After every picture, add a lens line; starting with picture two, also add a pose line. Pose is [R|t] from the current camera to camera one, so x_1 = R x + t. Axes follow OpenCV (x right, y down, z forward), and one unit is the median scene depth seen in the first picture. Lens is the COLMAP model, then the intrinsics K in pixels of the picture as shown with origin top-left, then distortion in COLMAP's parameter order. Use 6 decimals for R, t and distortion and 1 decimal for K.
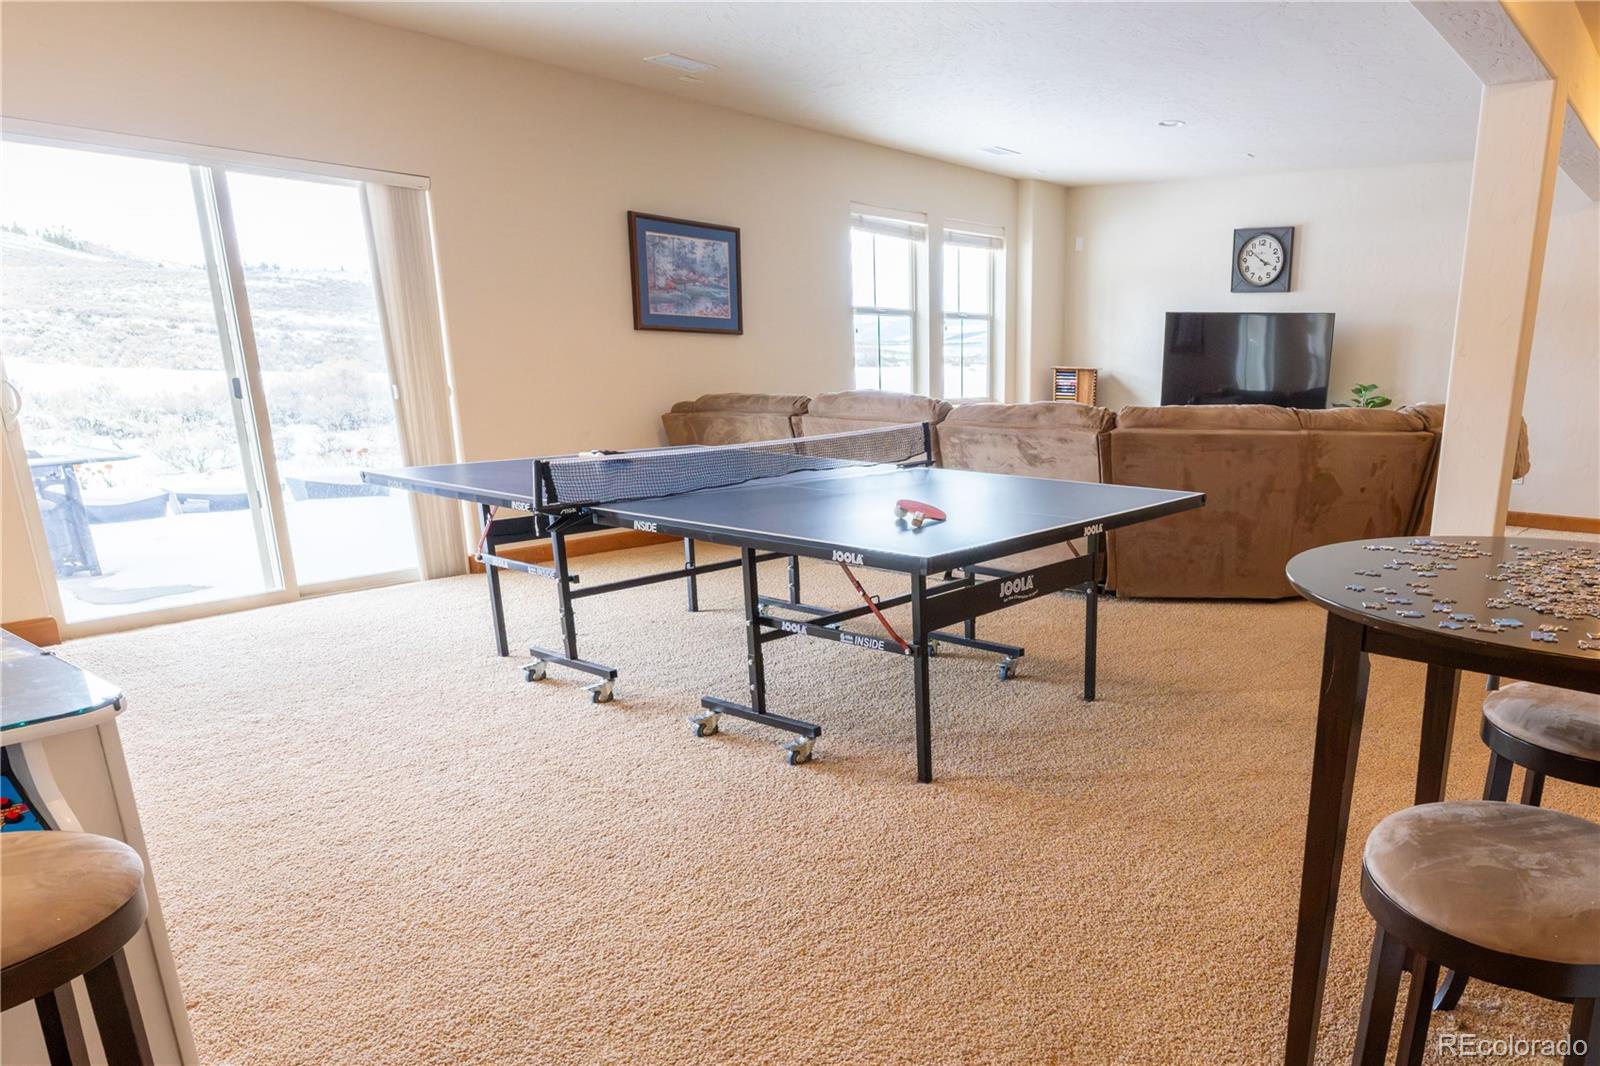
lens RADIAL K [[825.9, 0, 800.0], [0, 825.9, 533.0], [0, 0, 1]] dist [-0.003091, -0.000073]
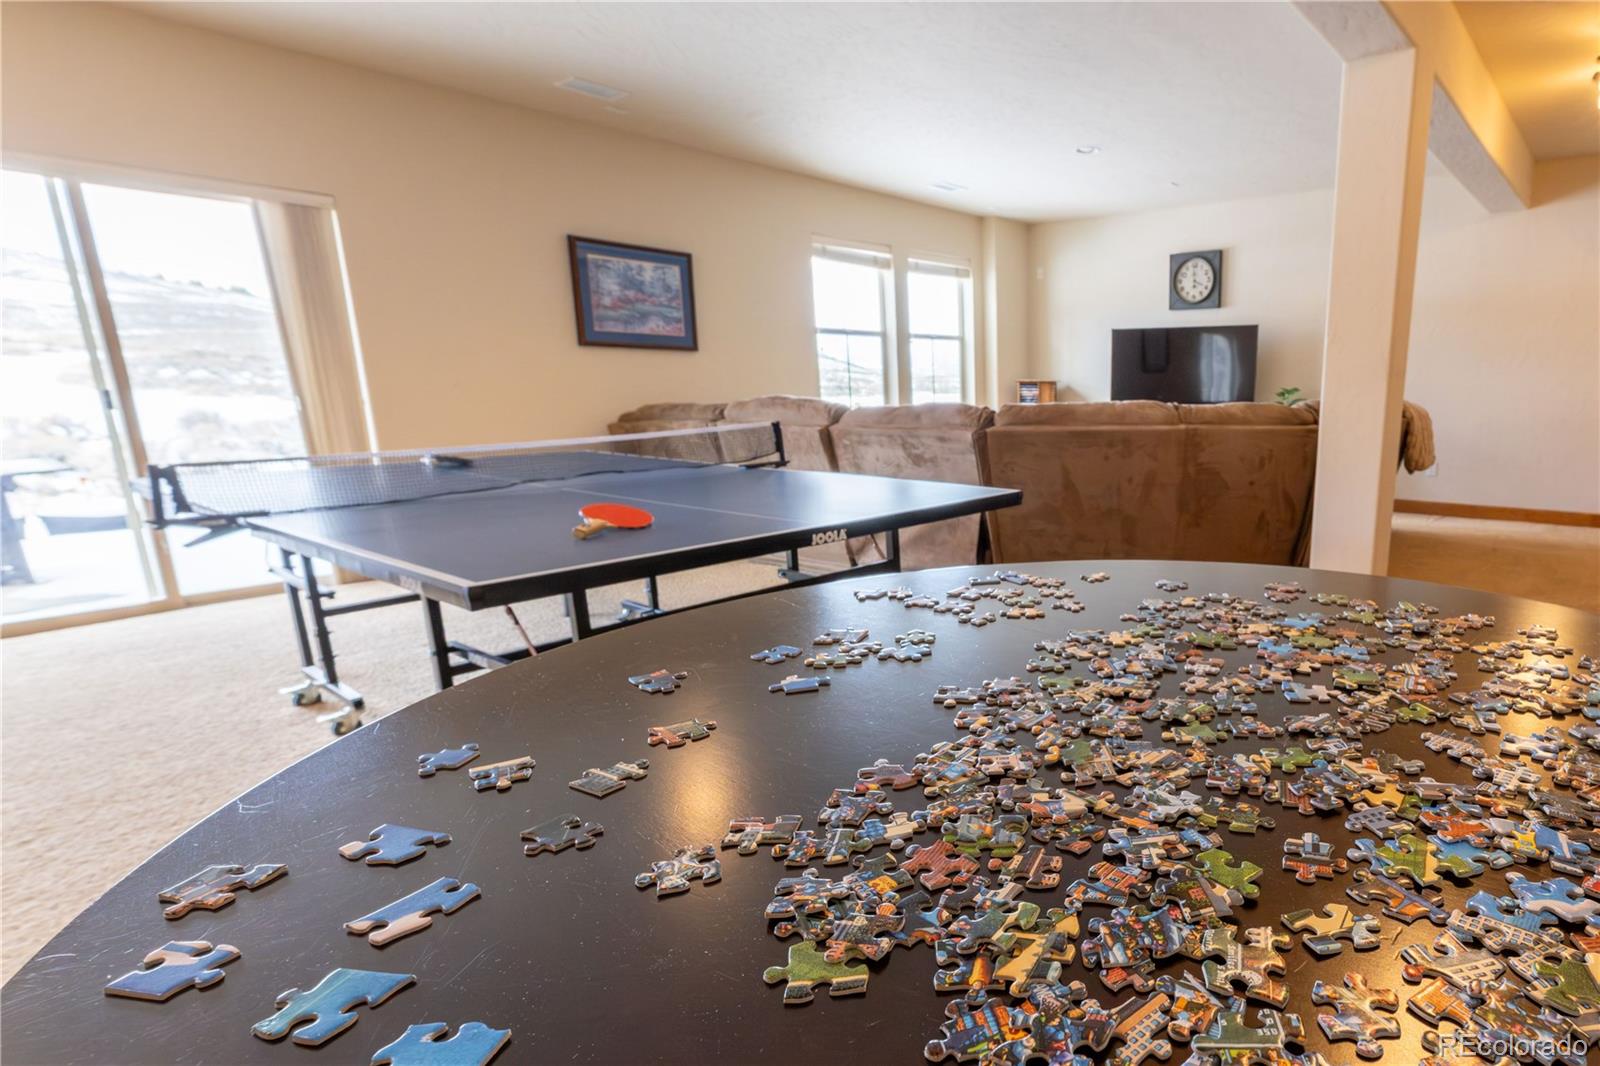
lens RADIAL K [[695.9, 0, 821.3], [0, 695.9, 507.5], [0, 0, 1]] dist [0.009817, -0.000417]
pose [[0.999782, -0.014941, -0.014560, 0.125181], [0.014522, 0.999490, -0.028457, -0.004767], [0.014977, 0.028240, 0.999489, 0.103352]]
